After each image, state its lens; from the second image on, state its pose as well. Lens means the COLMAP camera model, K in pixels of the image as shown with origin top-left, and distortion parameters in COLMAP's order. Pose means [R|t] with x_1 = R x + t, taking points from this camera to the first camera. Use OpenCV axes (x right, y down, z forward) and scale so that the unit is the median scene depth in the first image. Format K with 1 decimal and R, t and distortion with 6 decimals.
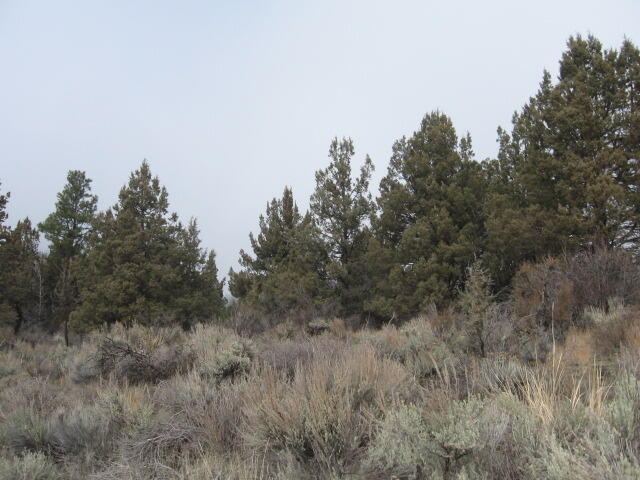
lens RADIAL K [[668.3, 0, 324.8], [0, 668.3, 234.2], [0, 0, 1]] dist [-0.117642, 0.000000]
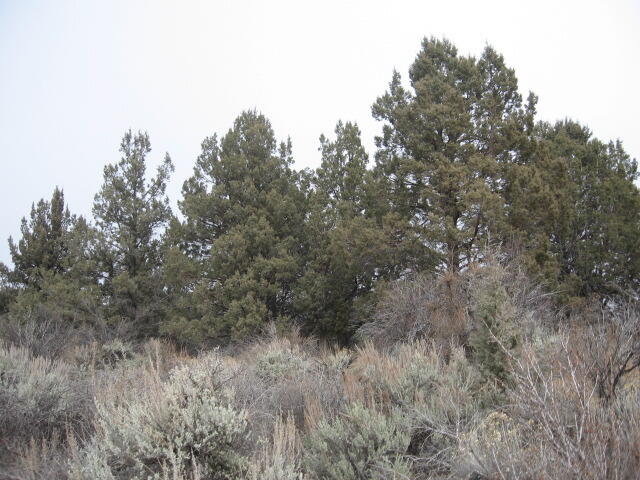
lens RADIAL K [[668.3, 0, 321.4], [0, 668.3, 230.7], [0, 0, 1]] dist [-0.117642, 0.000000]
pose [[0.933207, 0.074253, 0.351584, -0.056058], [-0.056315, 0.996549, -0.060989, 0.028440], [-0.354899, 0.037116, 0.934168, 0.169783]]
